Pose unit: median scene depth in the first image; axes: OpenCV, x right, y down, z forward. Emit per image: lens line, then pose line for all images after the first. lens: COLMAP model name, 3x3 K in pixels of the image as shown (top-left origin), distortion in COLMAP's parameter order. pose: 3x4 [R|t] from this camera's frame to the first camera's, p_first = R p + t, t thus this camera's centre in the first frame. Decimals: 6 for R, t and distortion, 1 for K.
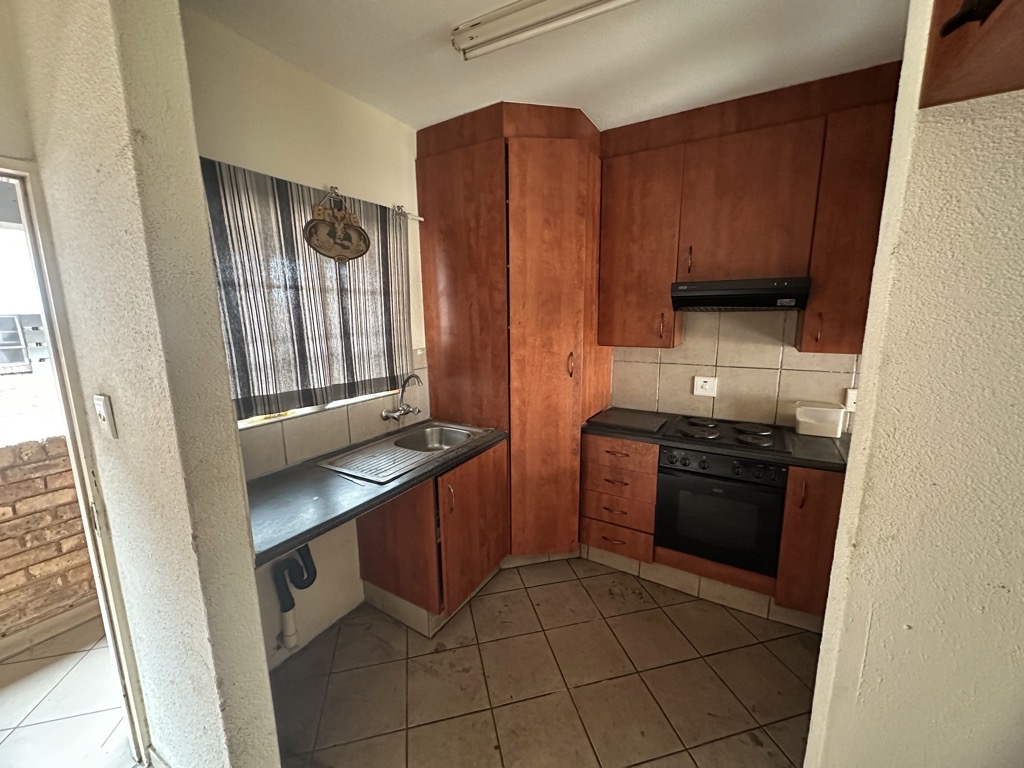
lens RADIAL K [[407.7, 0, 512.0], [0, 407.7, 384.0], [0, 0, 1]] dist [-0.002091, -0.000260]
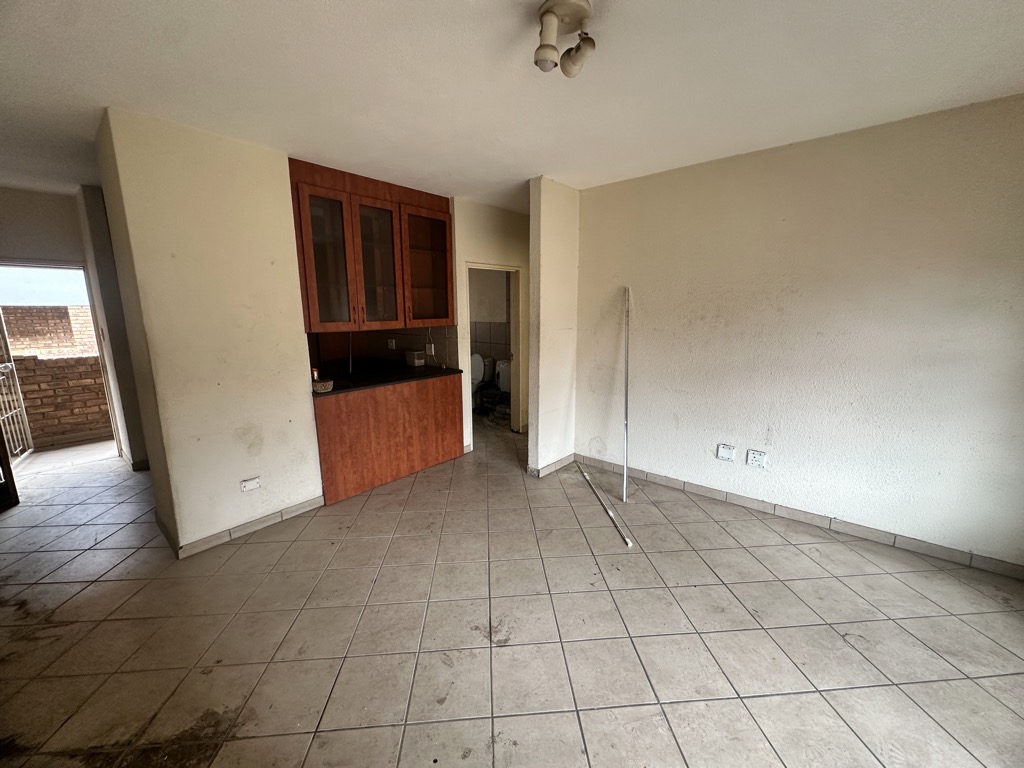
lens RADIAL K [[407.7, 0, 512.0], [0, 407.7, 384.0], [0, 0, 1]] dist [-0.002091, -0.000260]
pose [[0.983993, 0.039327, -0.173816, 1.417079], [-0.036887, 0.999171, 0.017248, 0.143861], [0.174351, -0.010560, 0.984627, -0.838355]]
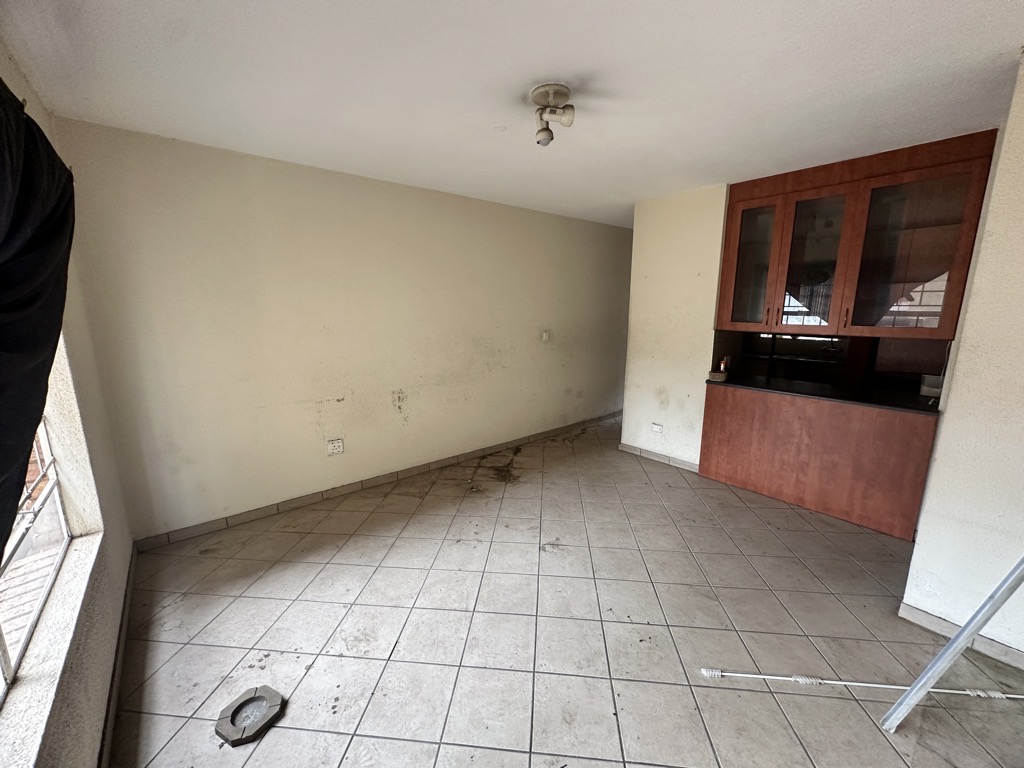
lens RADIAL K [[407.7, 0, 512.0], [0, 407.7, 384.0], [0, 0, 1]] dist [-0.002091, -0.000260]
pose [[-0.332725, 0.192413, -0.923185, 2.246985], [-0.160524, 0.953119, 0.256507, -0.041413], [0.929261, 0.233540, -0.286240, 0.061585]]
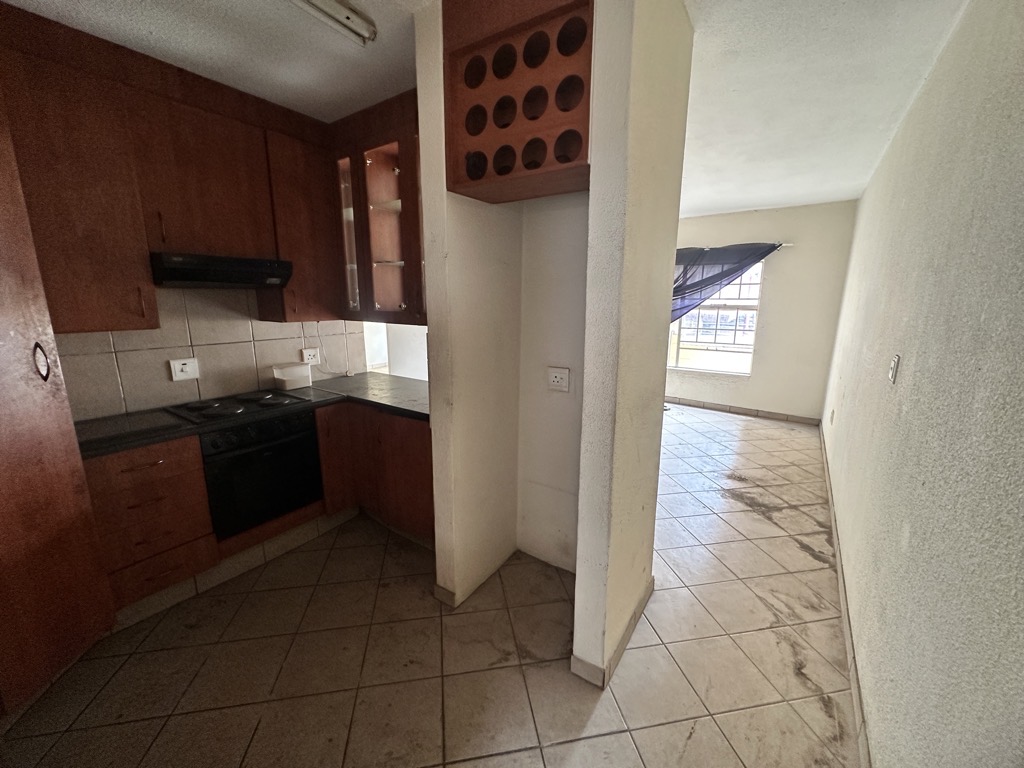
lens RADIAL K [[407.7, 0, 512.0], [0, 407.7, 384.0], [0, 0, 1]] dist [-0.002091, -0.000260]
pose [[0.070344, -0.193840, 0.978508, -0.425869], [0.169448, 0.969004, 0.179775, -0.002623], [-0.983026, 0.153160, 0.101009, 0.200113]]
